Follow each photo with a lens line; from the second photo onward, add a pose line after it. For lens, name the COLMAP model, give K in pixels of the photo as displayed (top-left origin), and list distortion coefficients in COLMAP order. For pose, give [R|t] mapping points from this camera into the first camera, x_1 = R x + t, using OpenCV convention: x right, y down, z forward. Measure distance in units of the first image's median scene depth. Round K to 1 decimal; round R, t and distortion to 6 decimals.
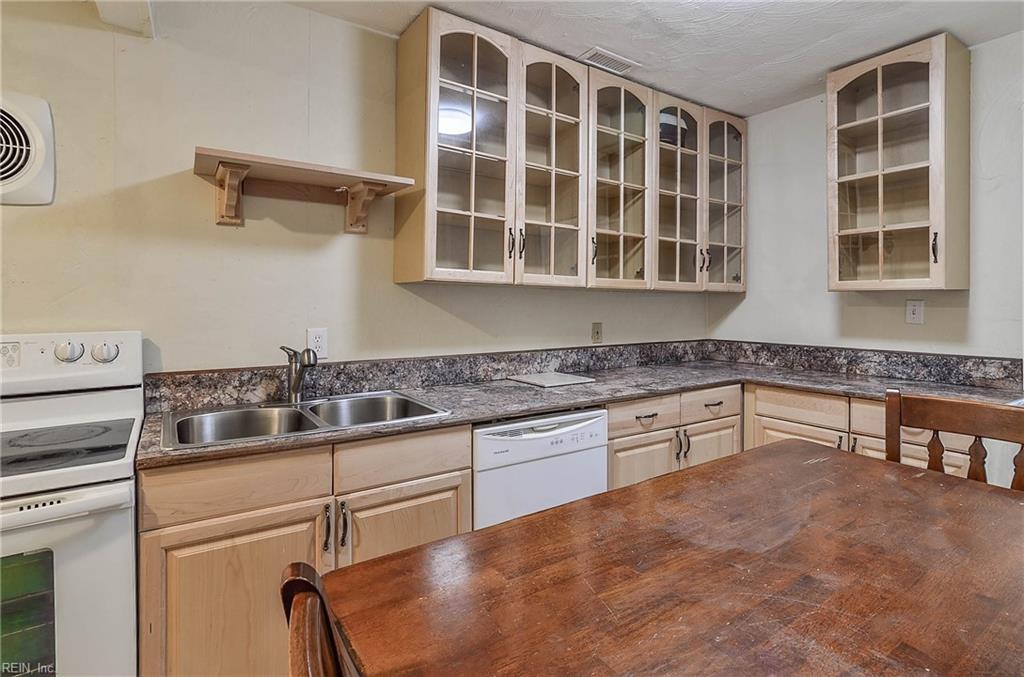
lens RADIAL K [[504.2, 0, 503.4], [0, 504.2, 303.0], [0, 0, 1]] dist [-0.004902, 0.000407]
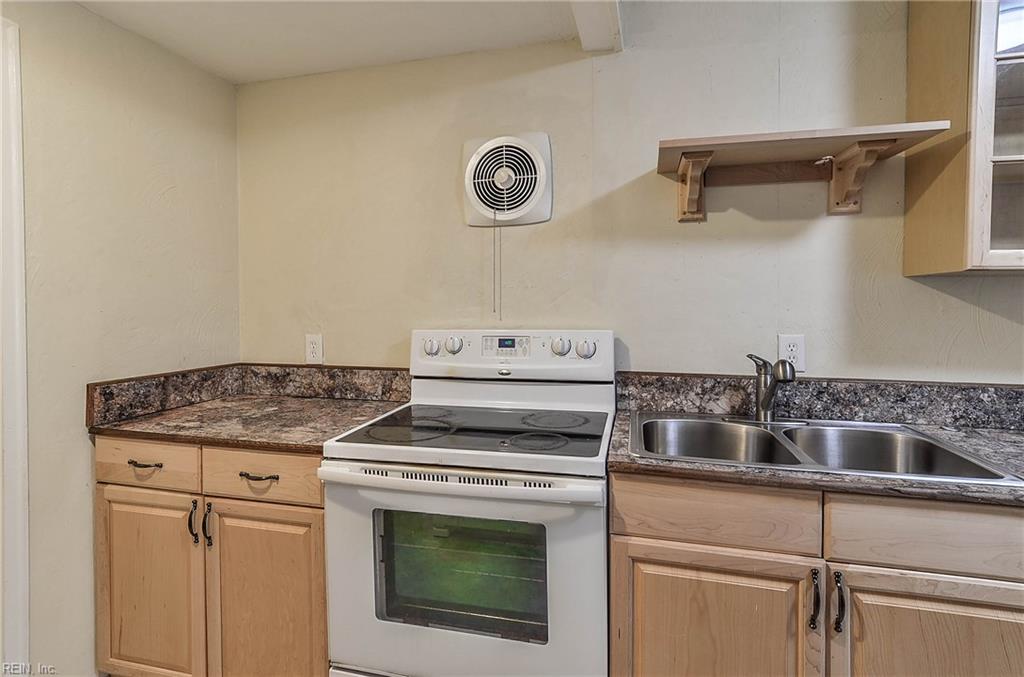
lens RADIAL K [[504.2, 0, 503.4], [0, 504.2, 303.0], [0, 0, 1]] dist [-0.004902, 0.000407]
pose [[0.663927, -0.000740, -0.747797, -0.079087], [0.000553, 1.000000, -0.000499, -0.001463], [0.747797, -0.000082, 0.663927, 0.120407]]
